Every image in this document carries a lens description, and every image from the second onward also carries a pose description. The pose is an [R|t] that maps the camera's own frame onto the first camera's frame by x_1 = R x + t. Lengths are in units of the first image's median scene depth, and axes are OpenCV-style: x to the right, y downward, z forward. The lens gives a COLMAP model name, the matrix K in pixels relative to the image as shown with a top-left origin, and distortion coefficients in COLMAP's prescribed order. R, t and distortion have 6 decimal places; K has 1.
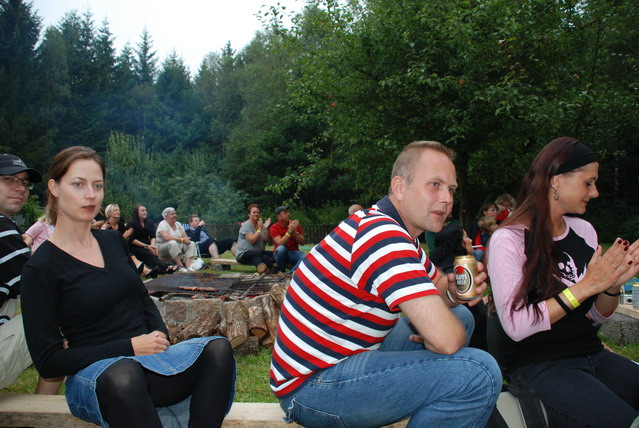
lens RADIAL K [[506.0, 0, 319.5], [0, 506.0, 214.0], [0, 0, 1]] dist [-0.157875, 0.131401]
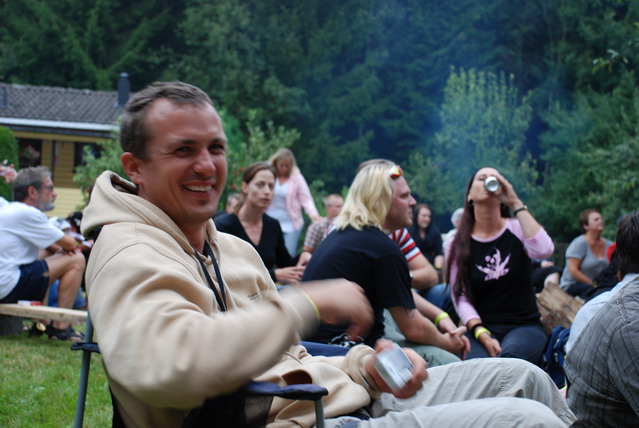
lens RADIAL K [[1167.2, 0, 319.5], [0, 1167.2, 214.0], [0, 0, 1]] dist [0.438311, 0.168712]
pose [[0.843409, 0.039012, -0.535854, 0.076710], [-0.045694, 0.998955, 0.000806, -0.000015], [0.535326, 0.023805, 0.844310, -0.085077]]
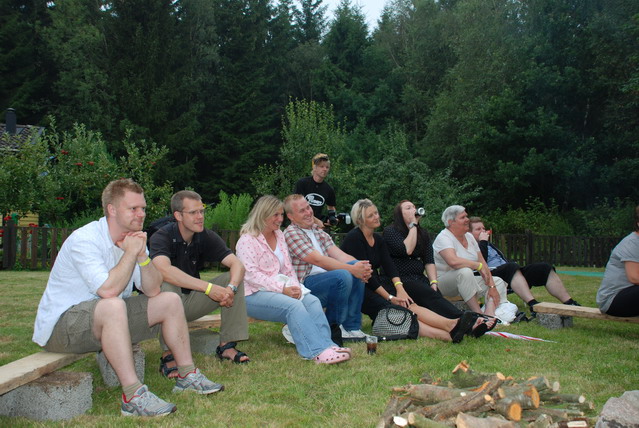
lens RADIAL K [[658.8, 0, 319.5], [0, 658.8, 214.0], [0, 0, 1]] dist [-0.024955, 0.304169]
pose [[0.954830, 0.012276, -0.296899, -0.047900], [-0.013290, 0.999911, -0.001394, -0.000284], [0.296855, 0.005277, 0.954908, 0.055709]]
